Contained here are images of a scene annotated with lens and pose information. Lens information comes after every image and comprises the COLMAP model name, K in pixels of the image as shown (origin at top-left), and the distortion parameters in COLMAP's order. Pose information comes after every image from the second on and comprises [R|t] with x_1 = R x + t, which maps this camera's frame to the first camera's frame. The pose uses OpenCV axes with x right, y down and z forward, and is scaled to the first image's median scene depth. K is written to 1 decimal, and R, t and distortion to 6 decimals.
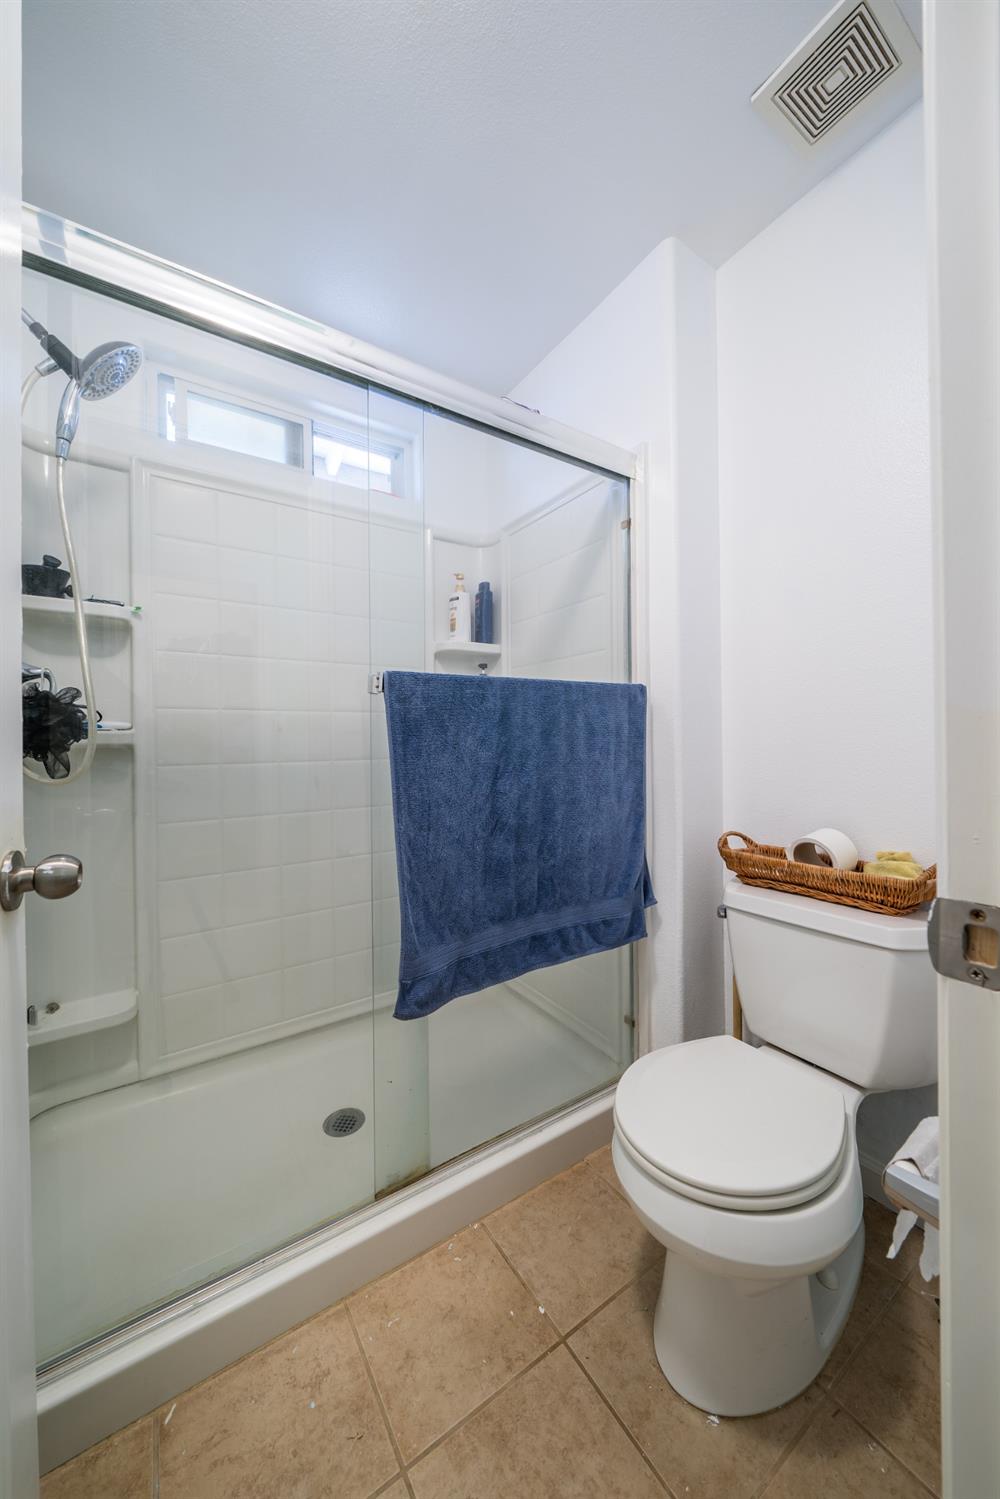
lens RADIAL K [[521.7, 0, 498.3], [0, 521.7, 746.1], [0, 0, 1]] dist [-0.002125, 0.000074]
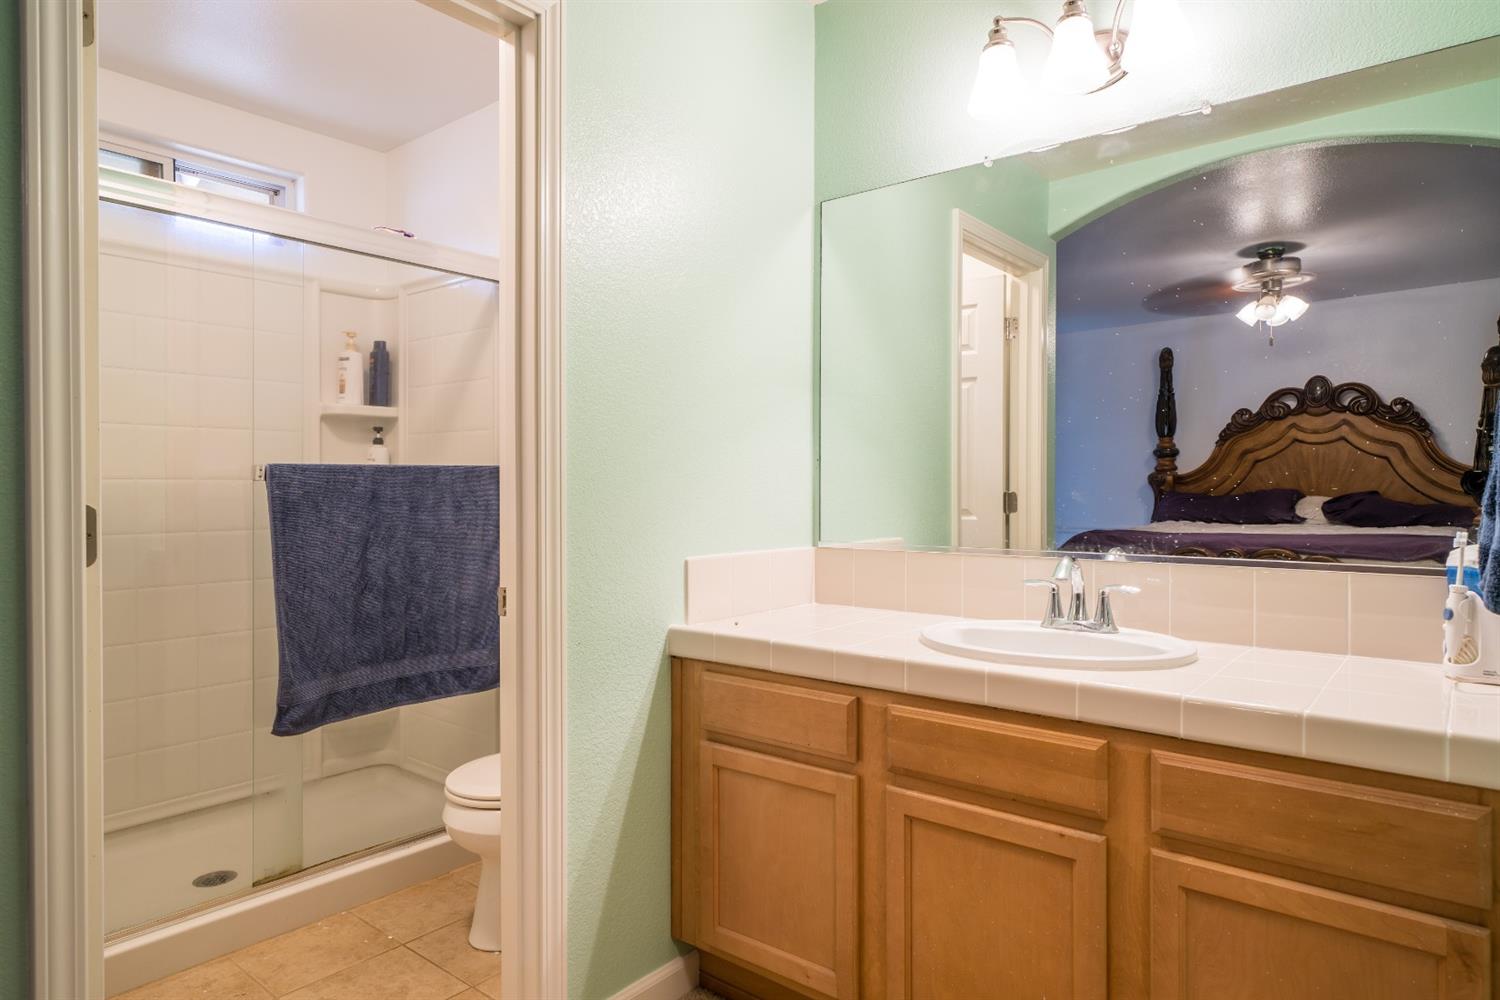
lens RADIAL K [[889.7, 0, 747.6], [0, 889.7, 492.6], [0, 0, 1]] dist [0.004333, 0.001186]
pose [[0.954432, 0.007817, 0.298326, 0.223031], [-0.005329, 0.999944, -0.009154, -0.053113], [-0.298381, 0.007147, 0.954420, -1.248643]]
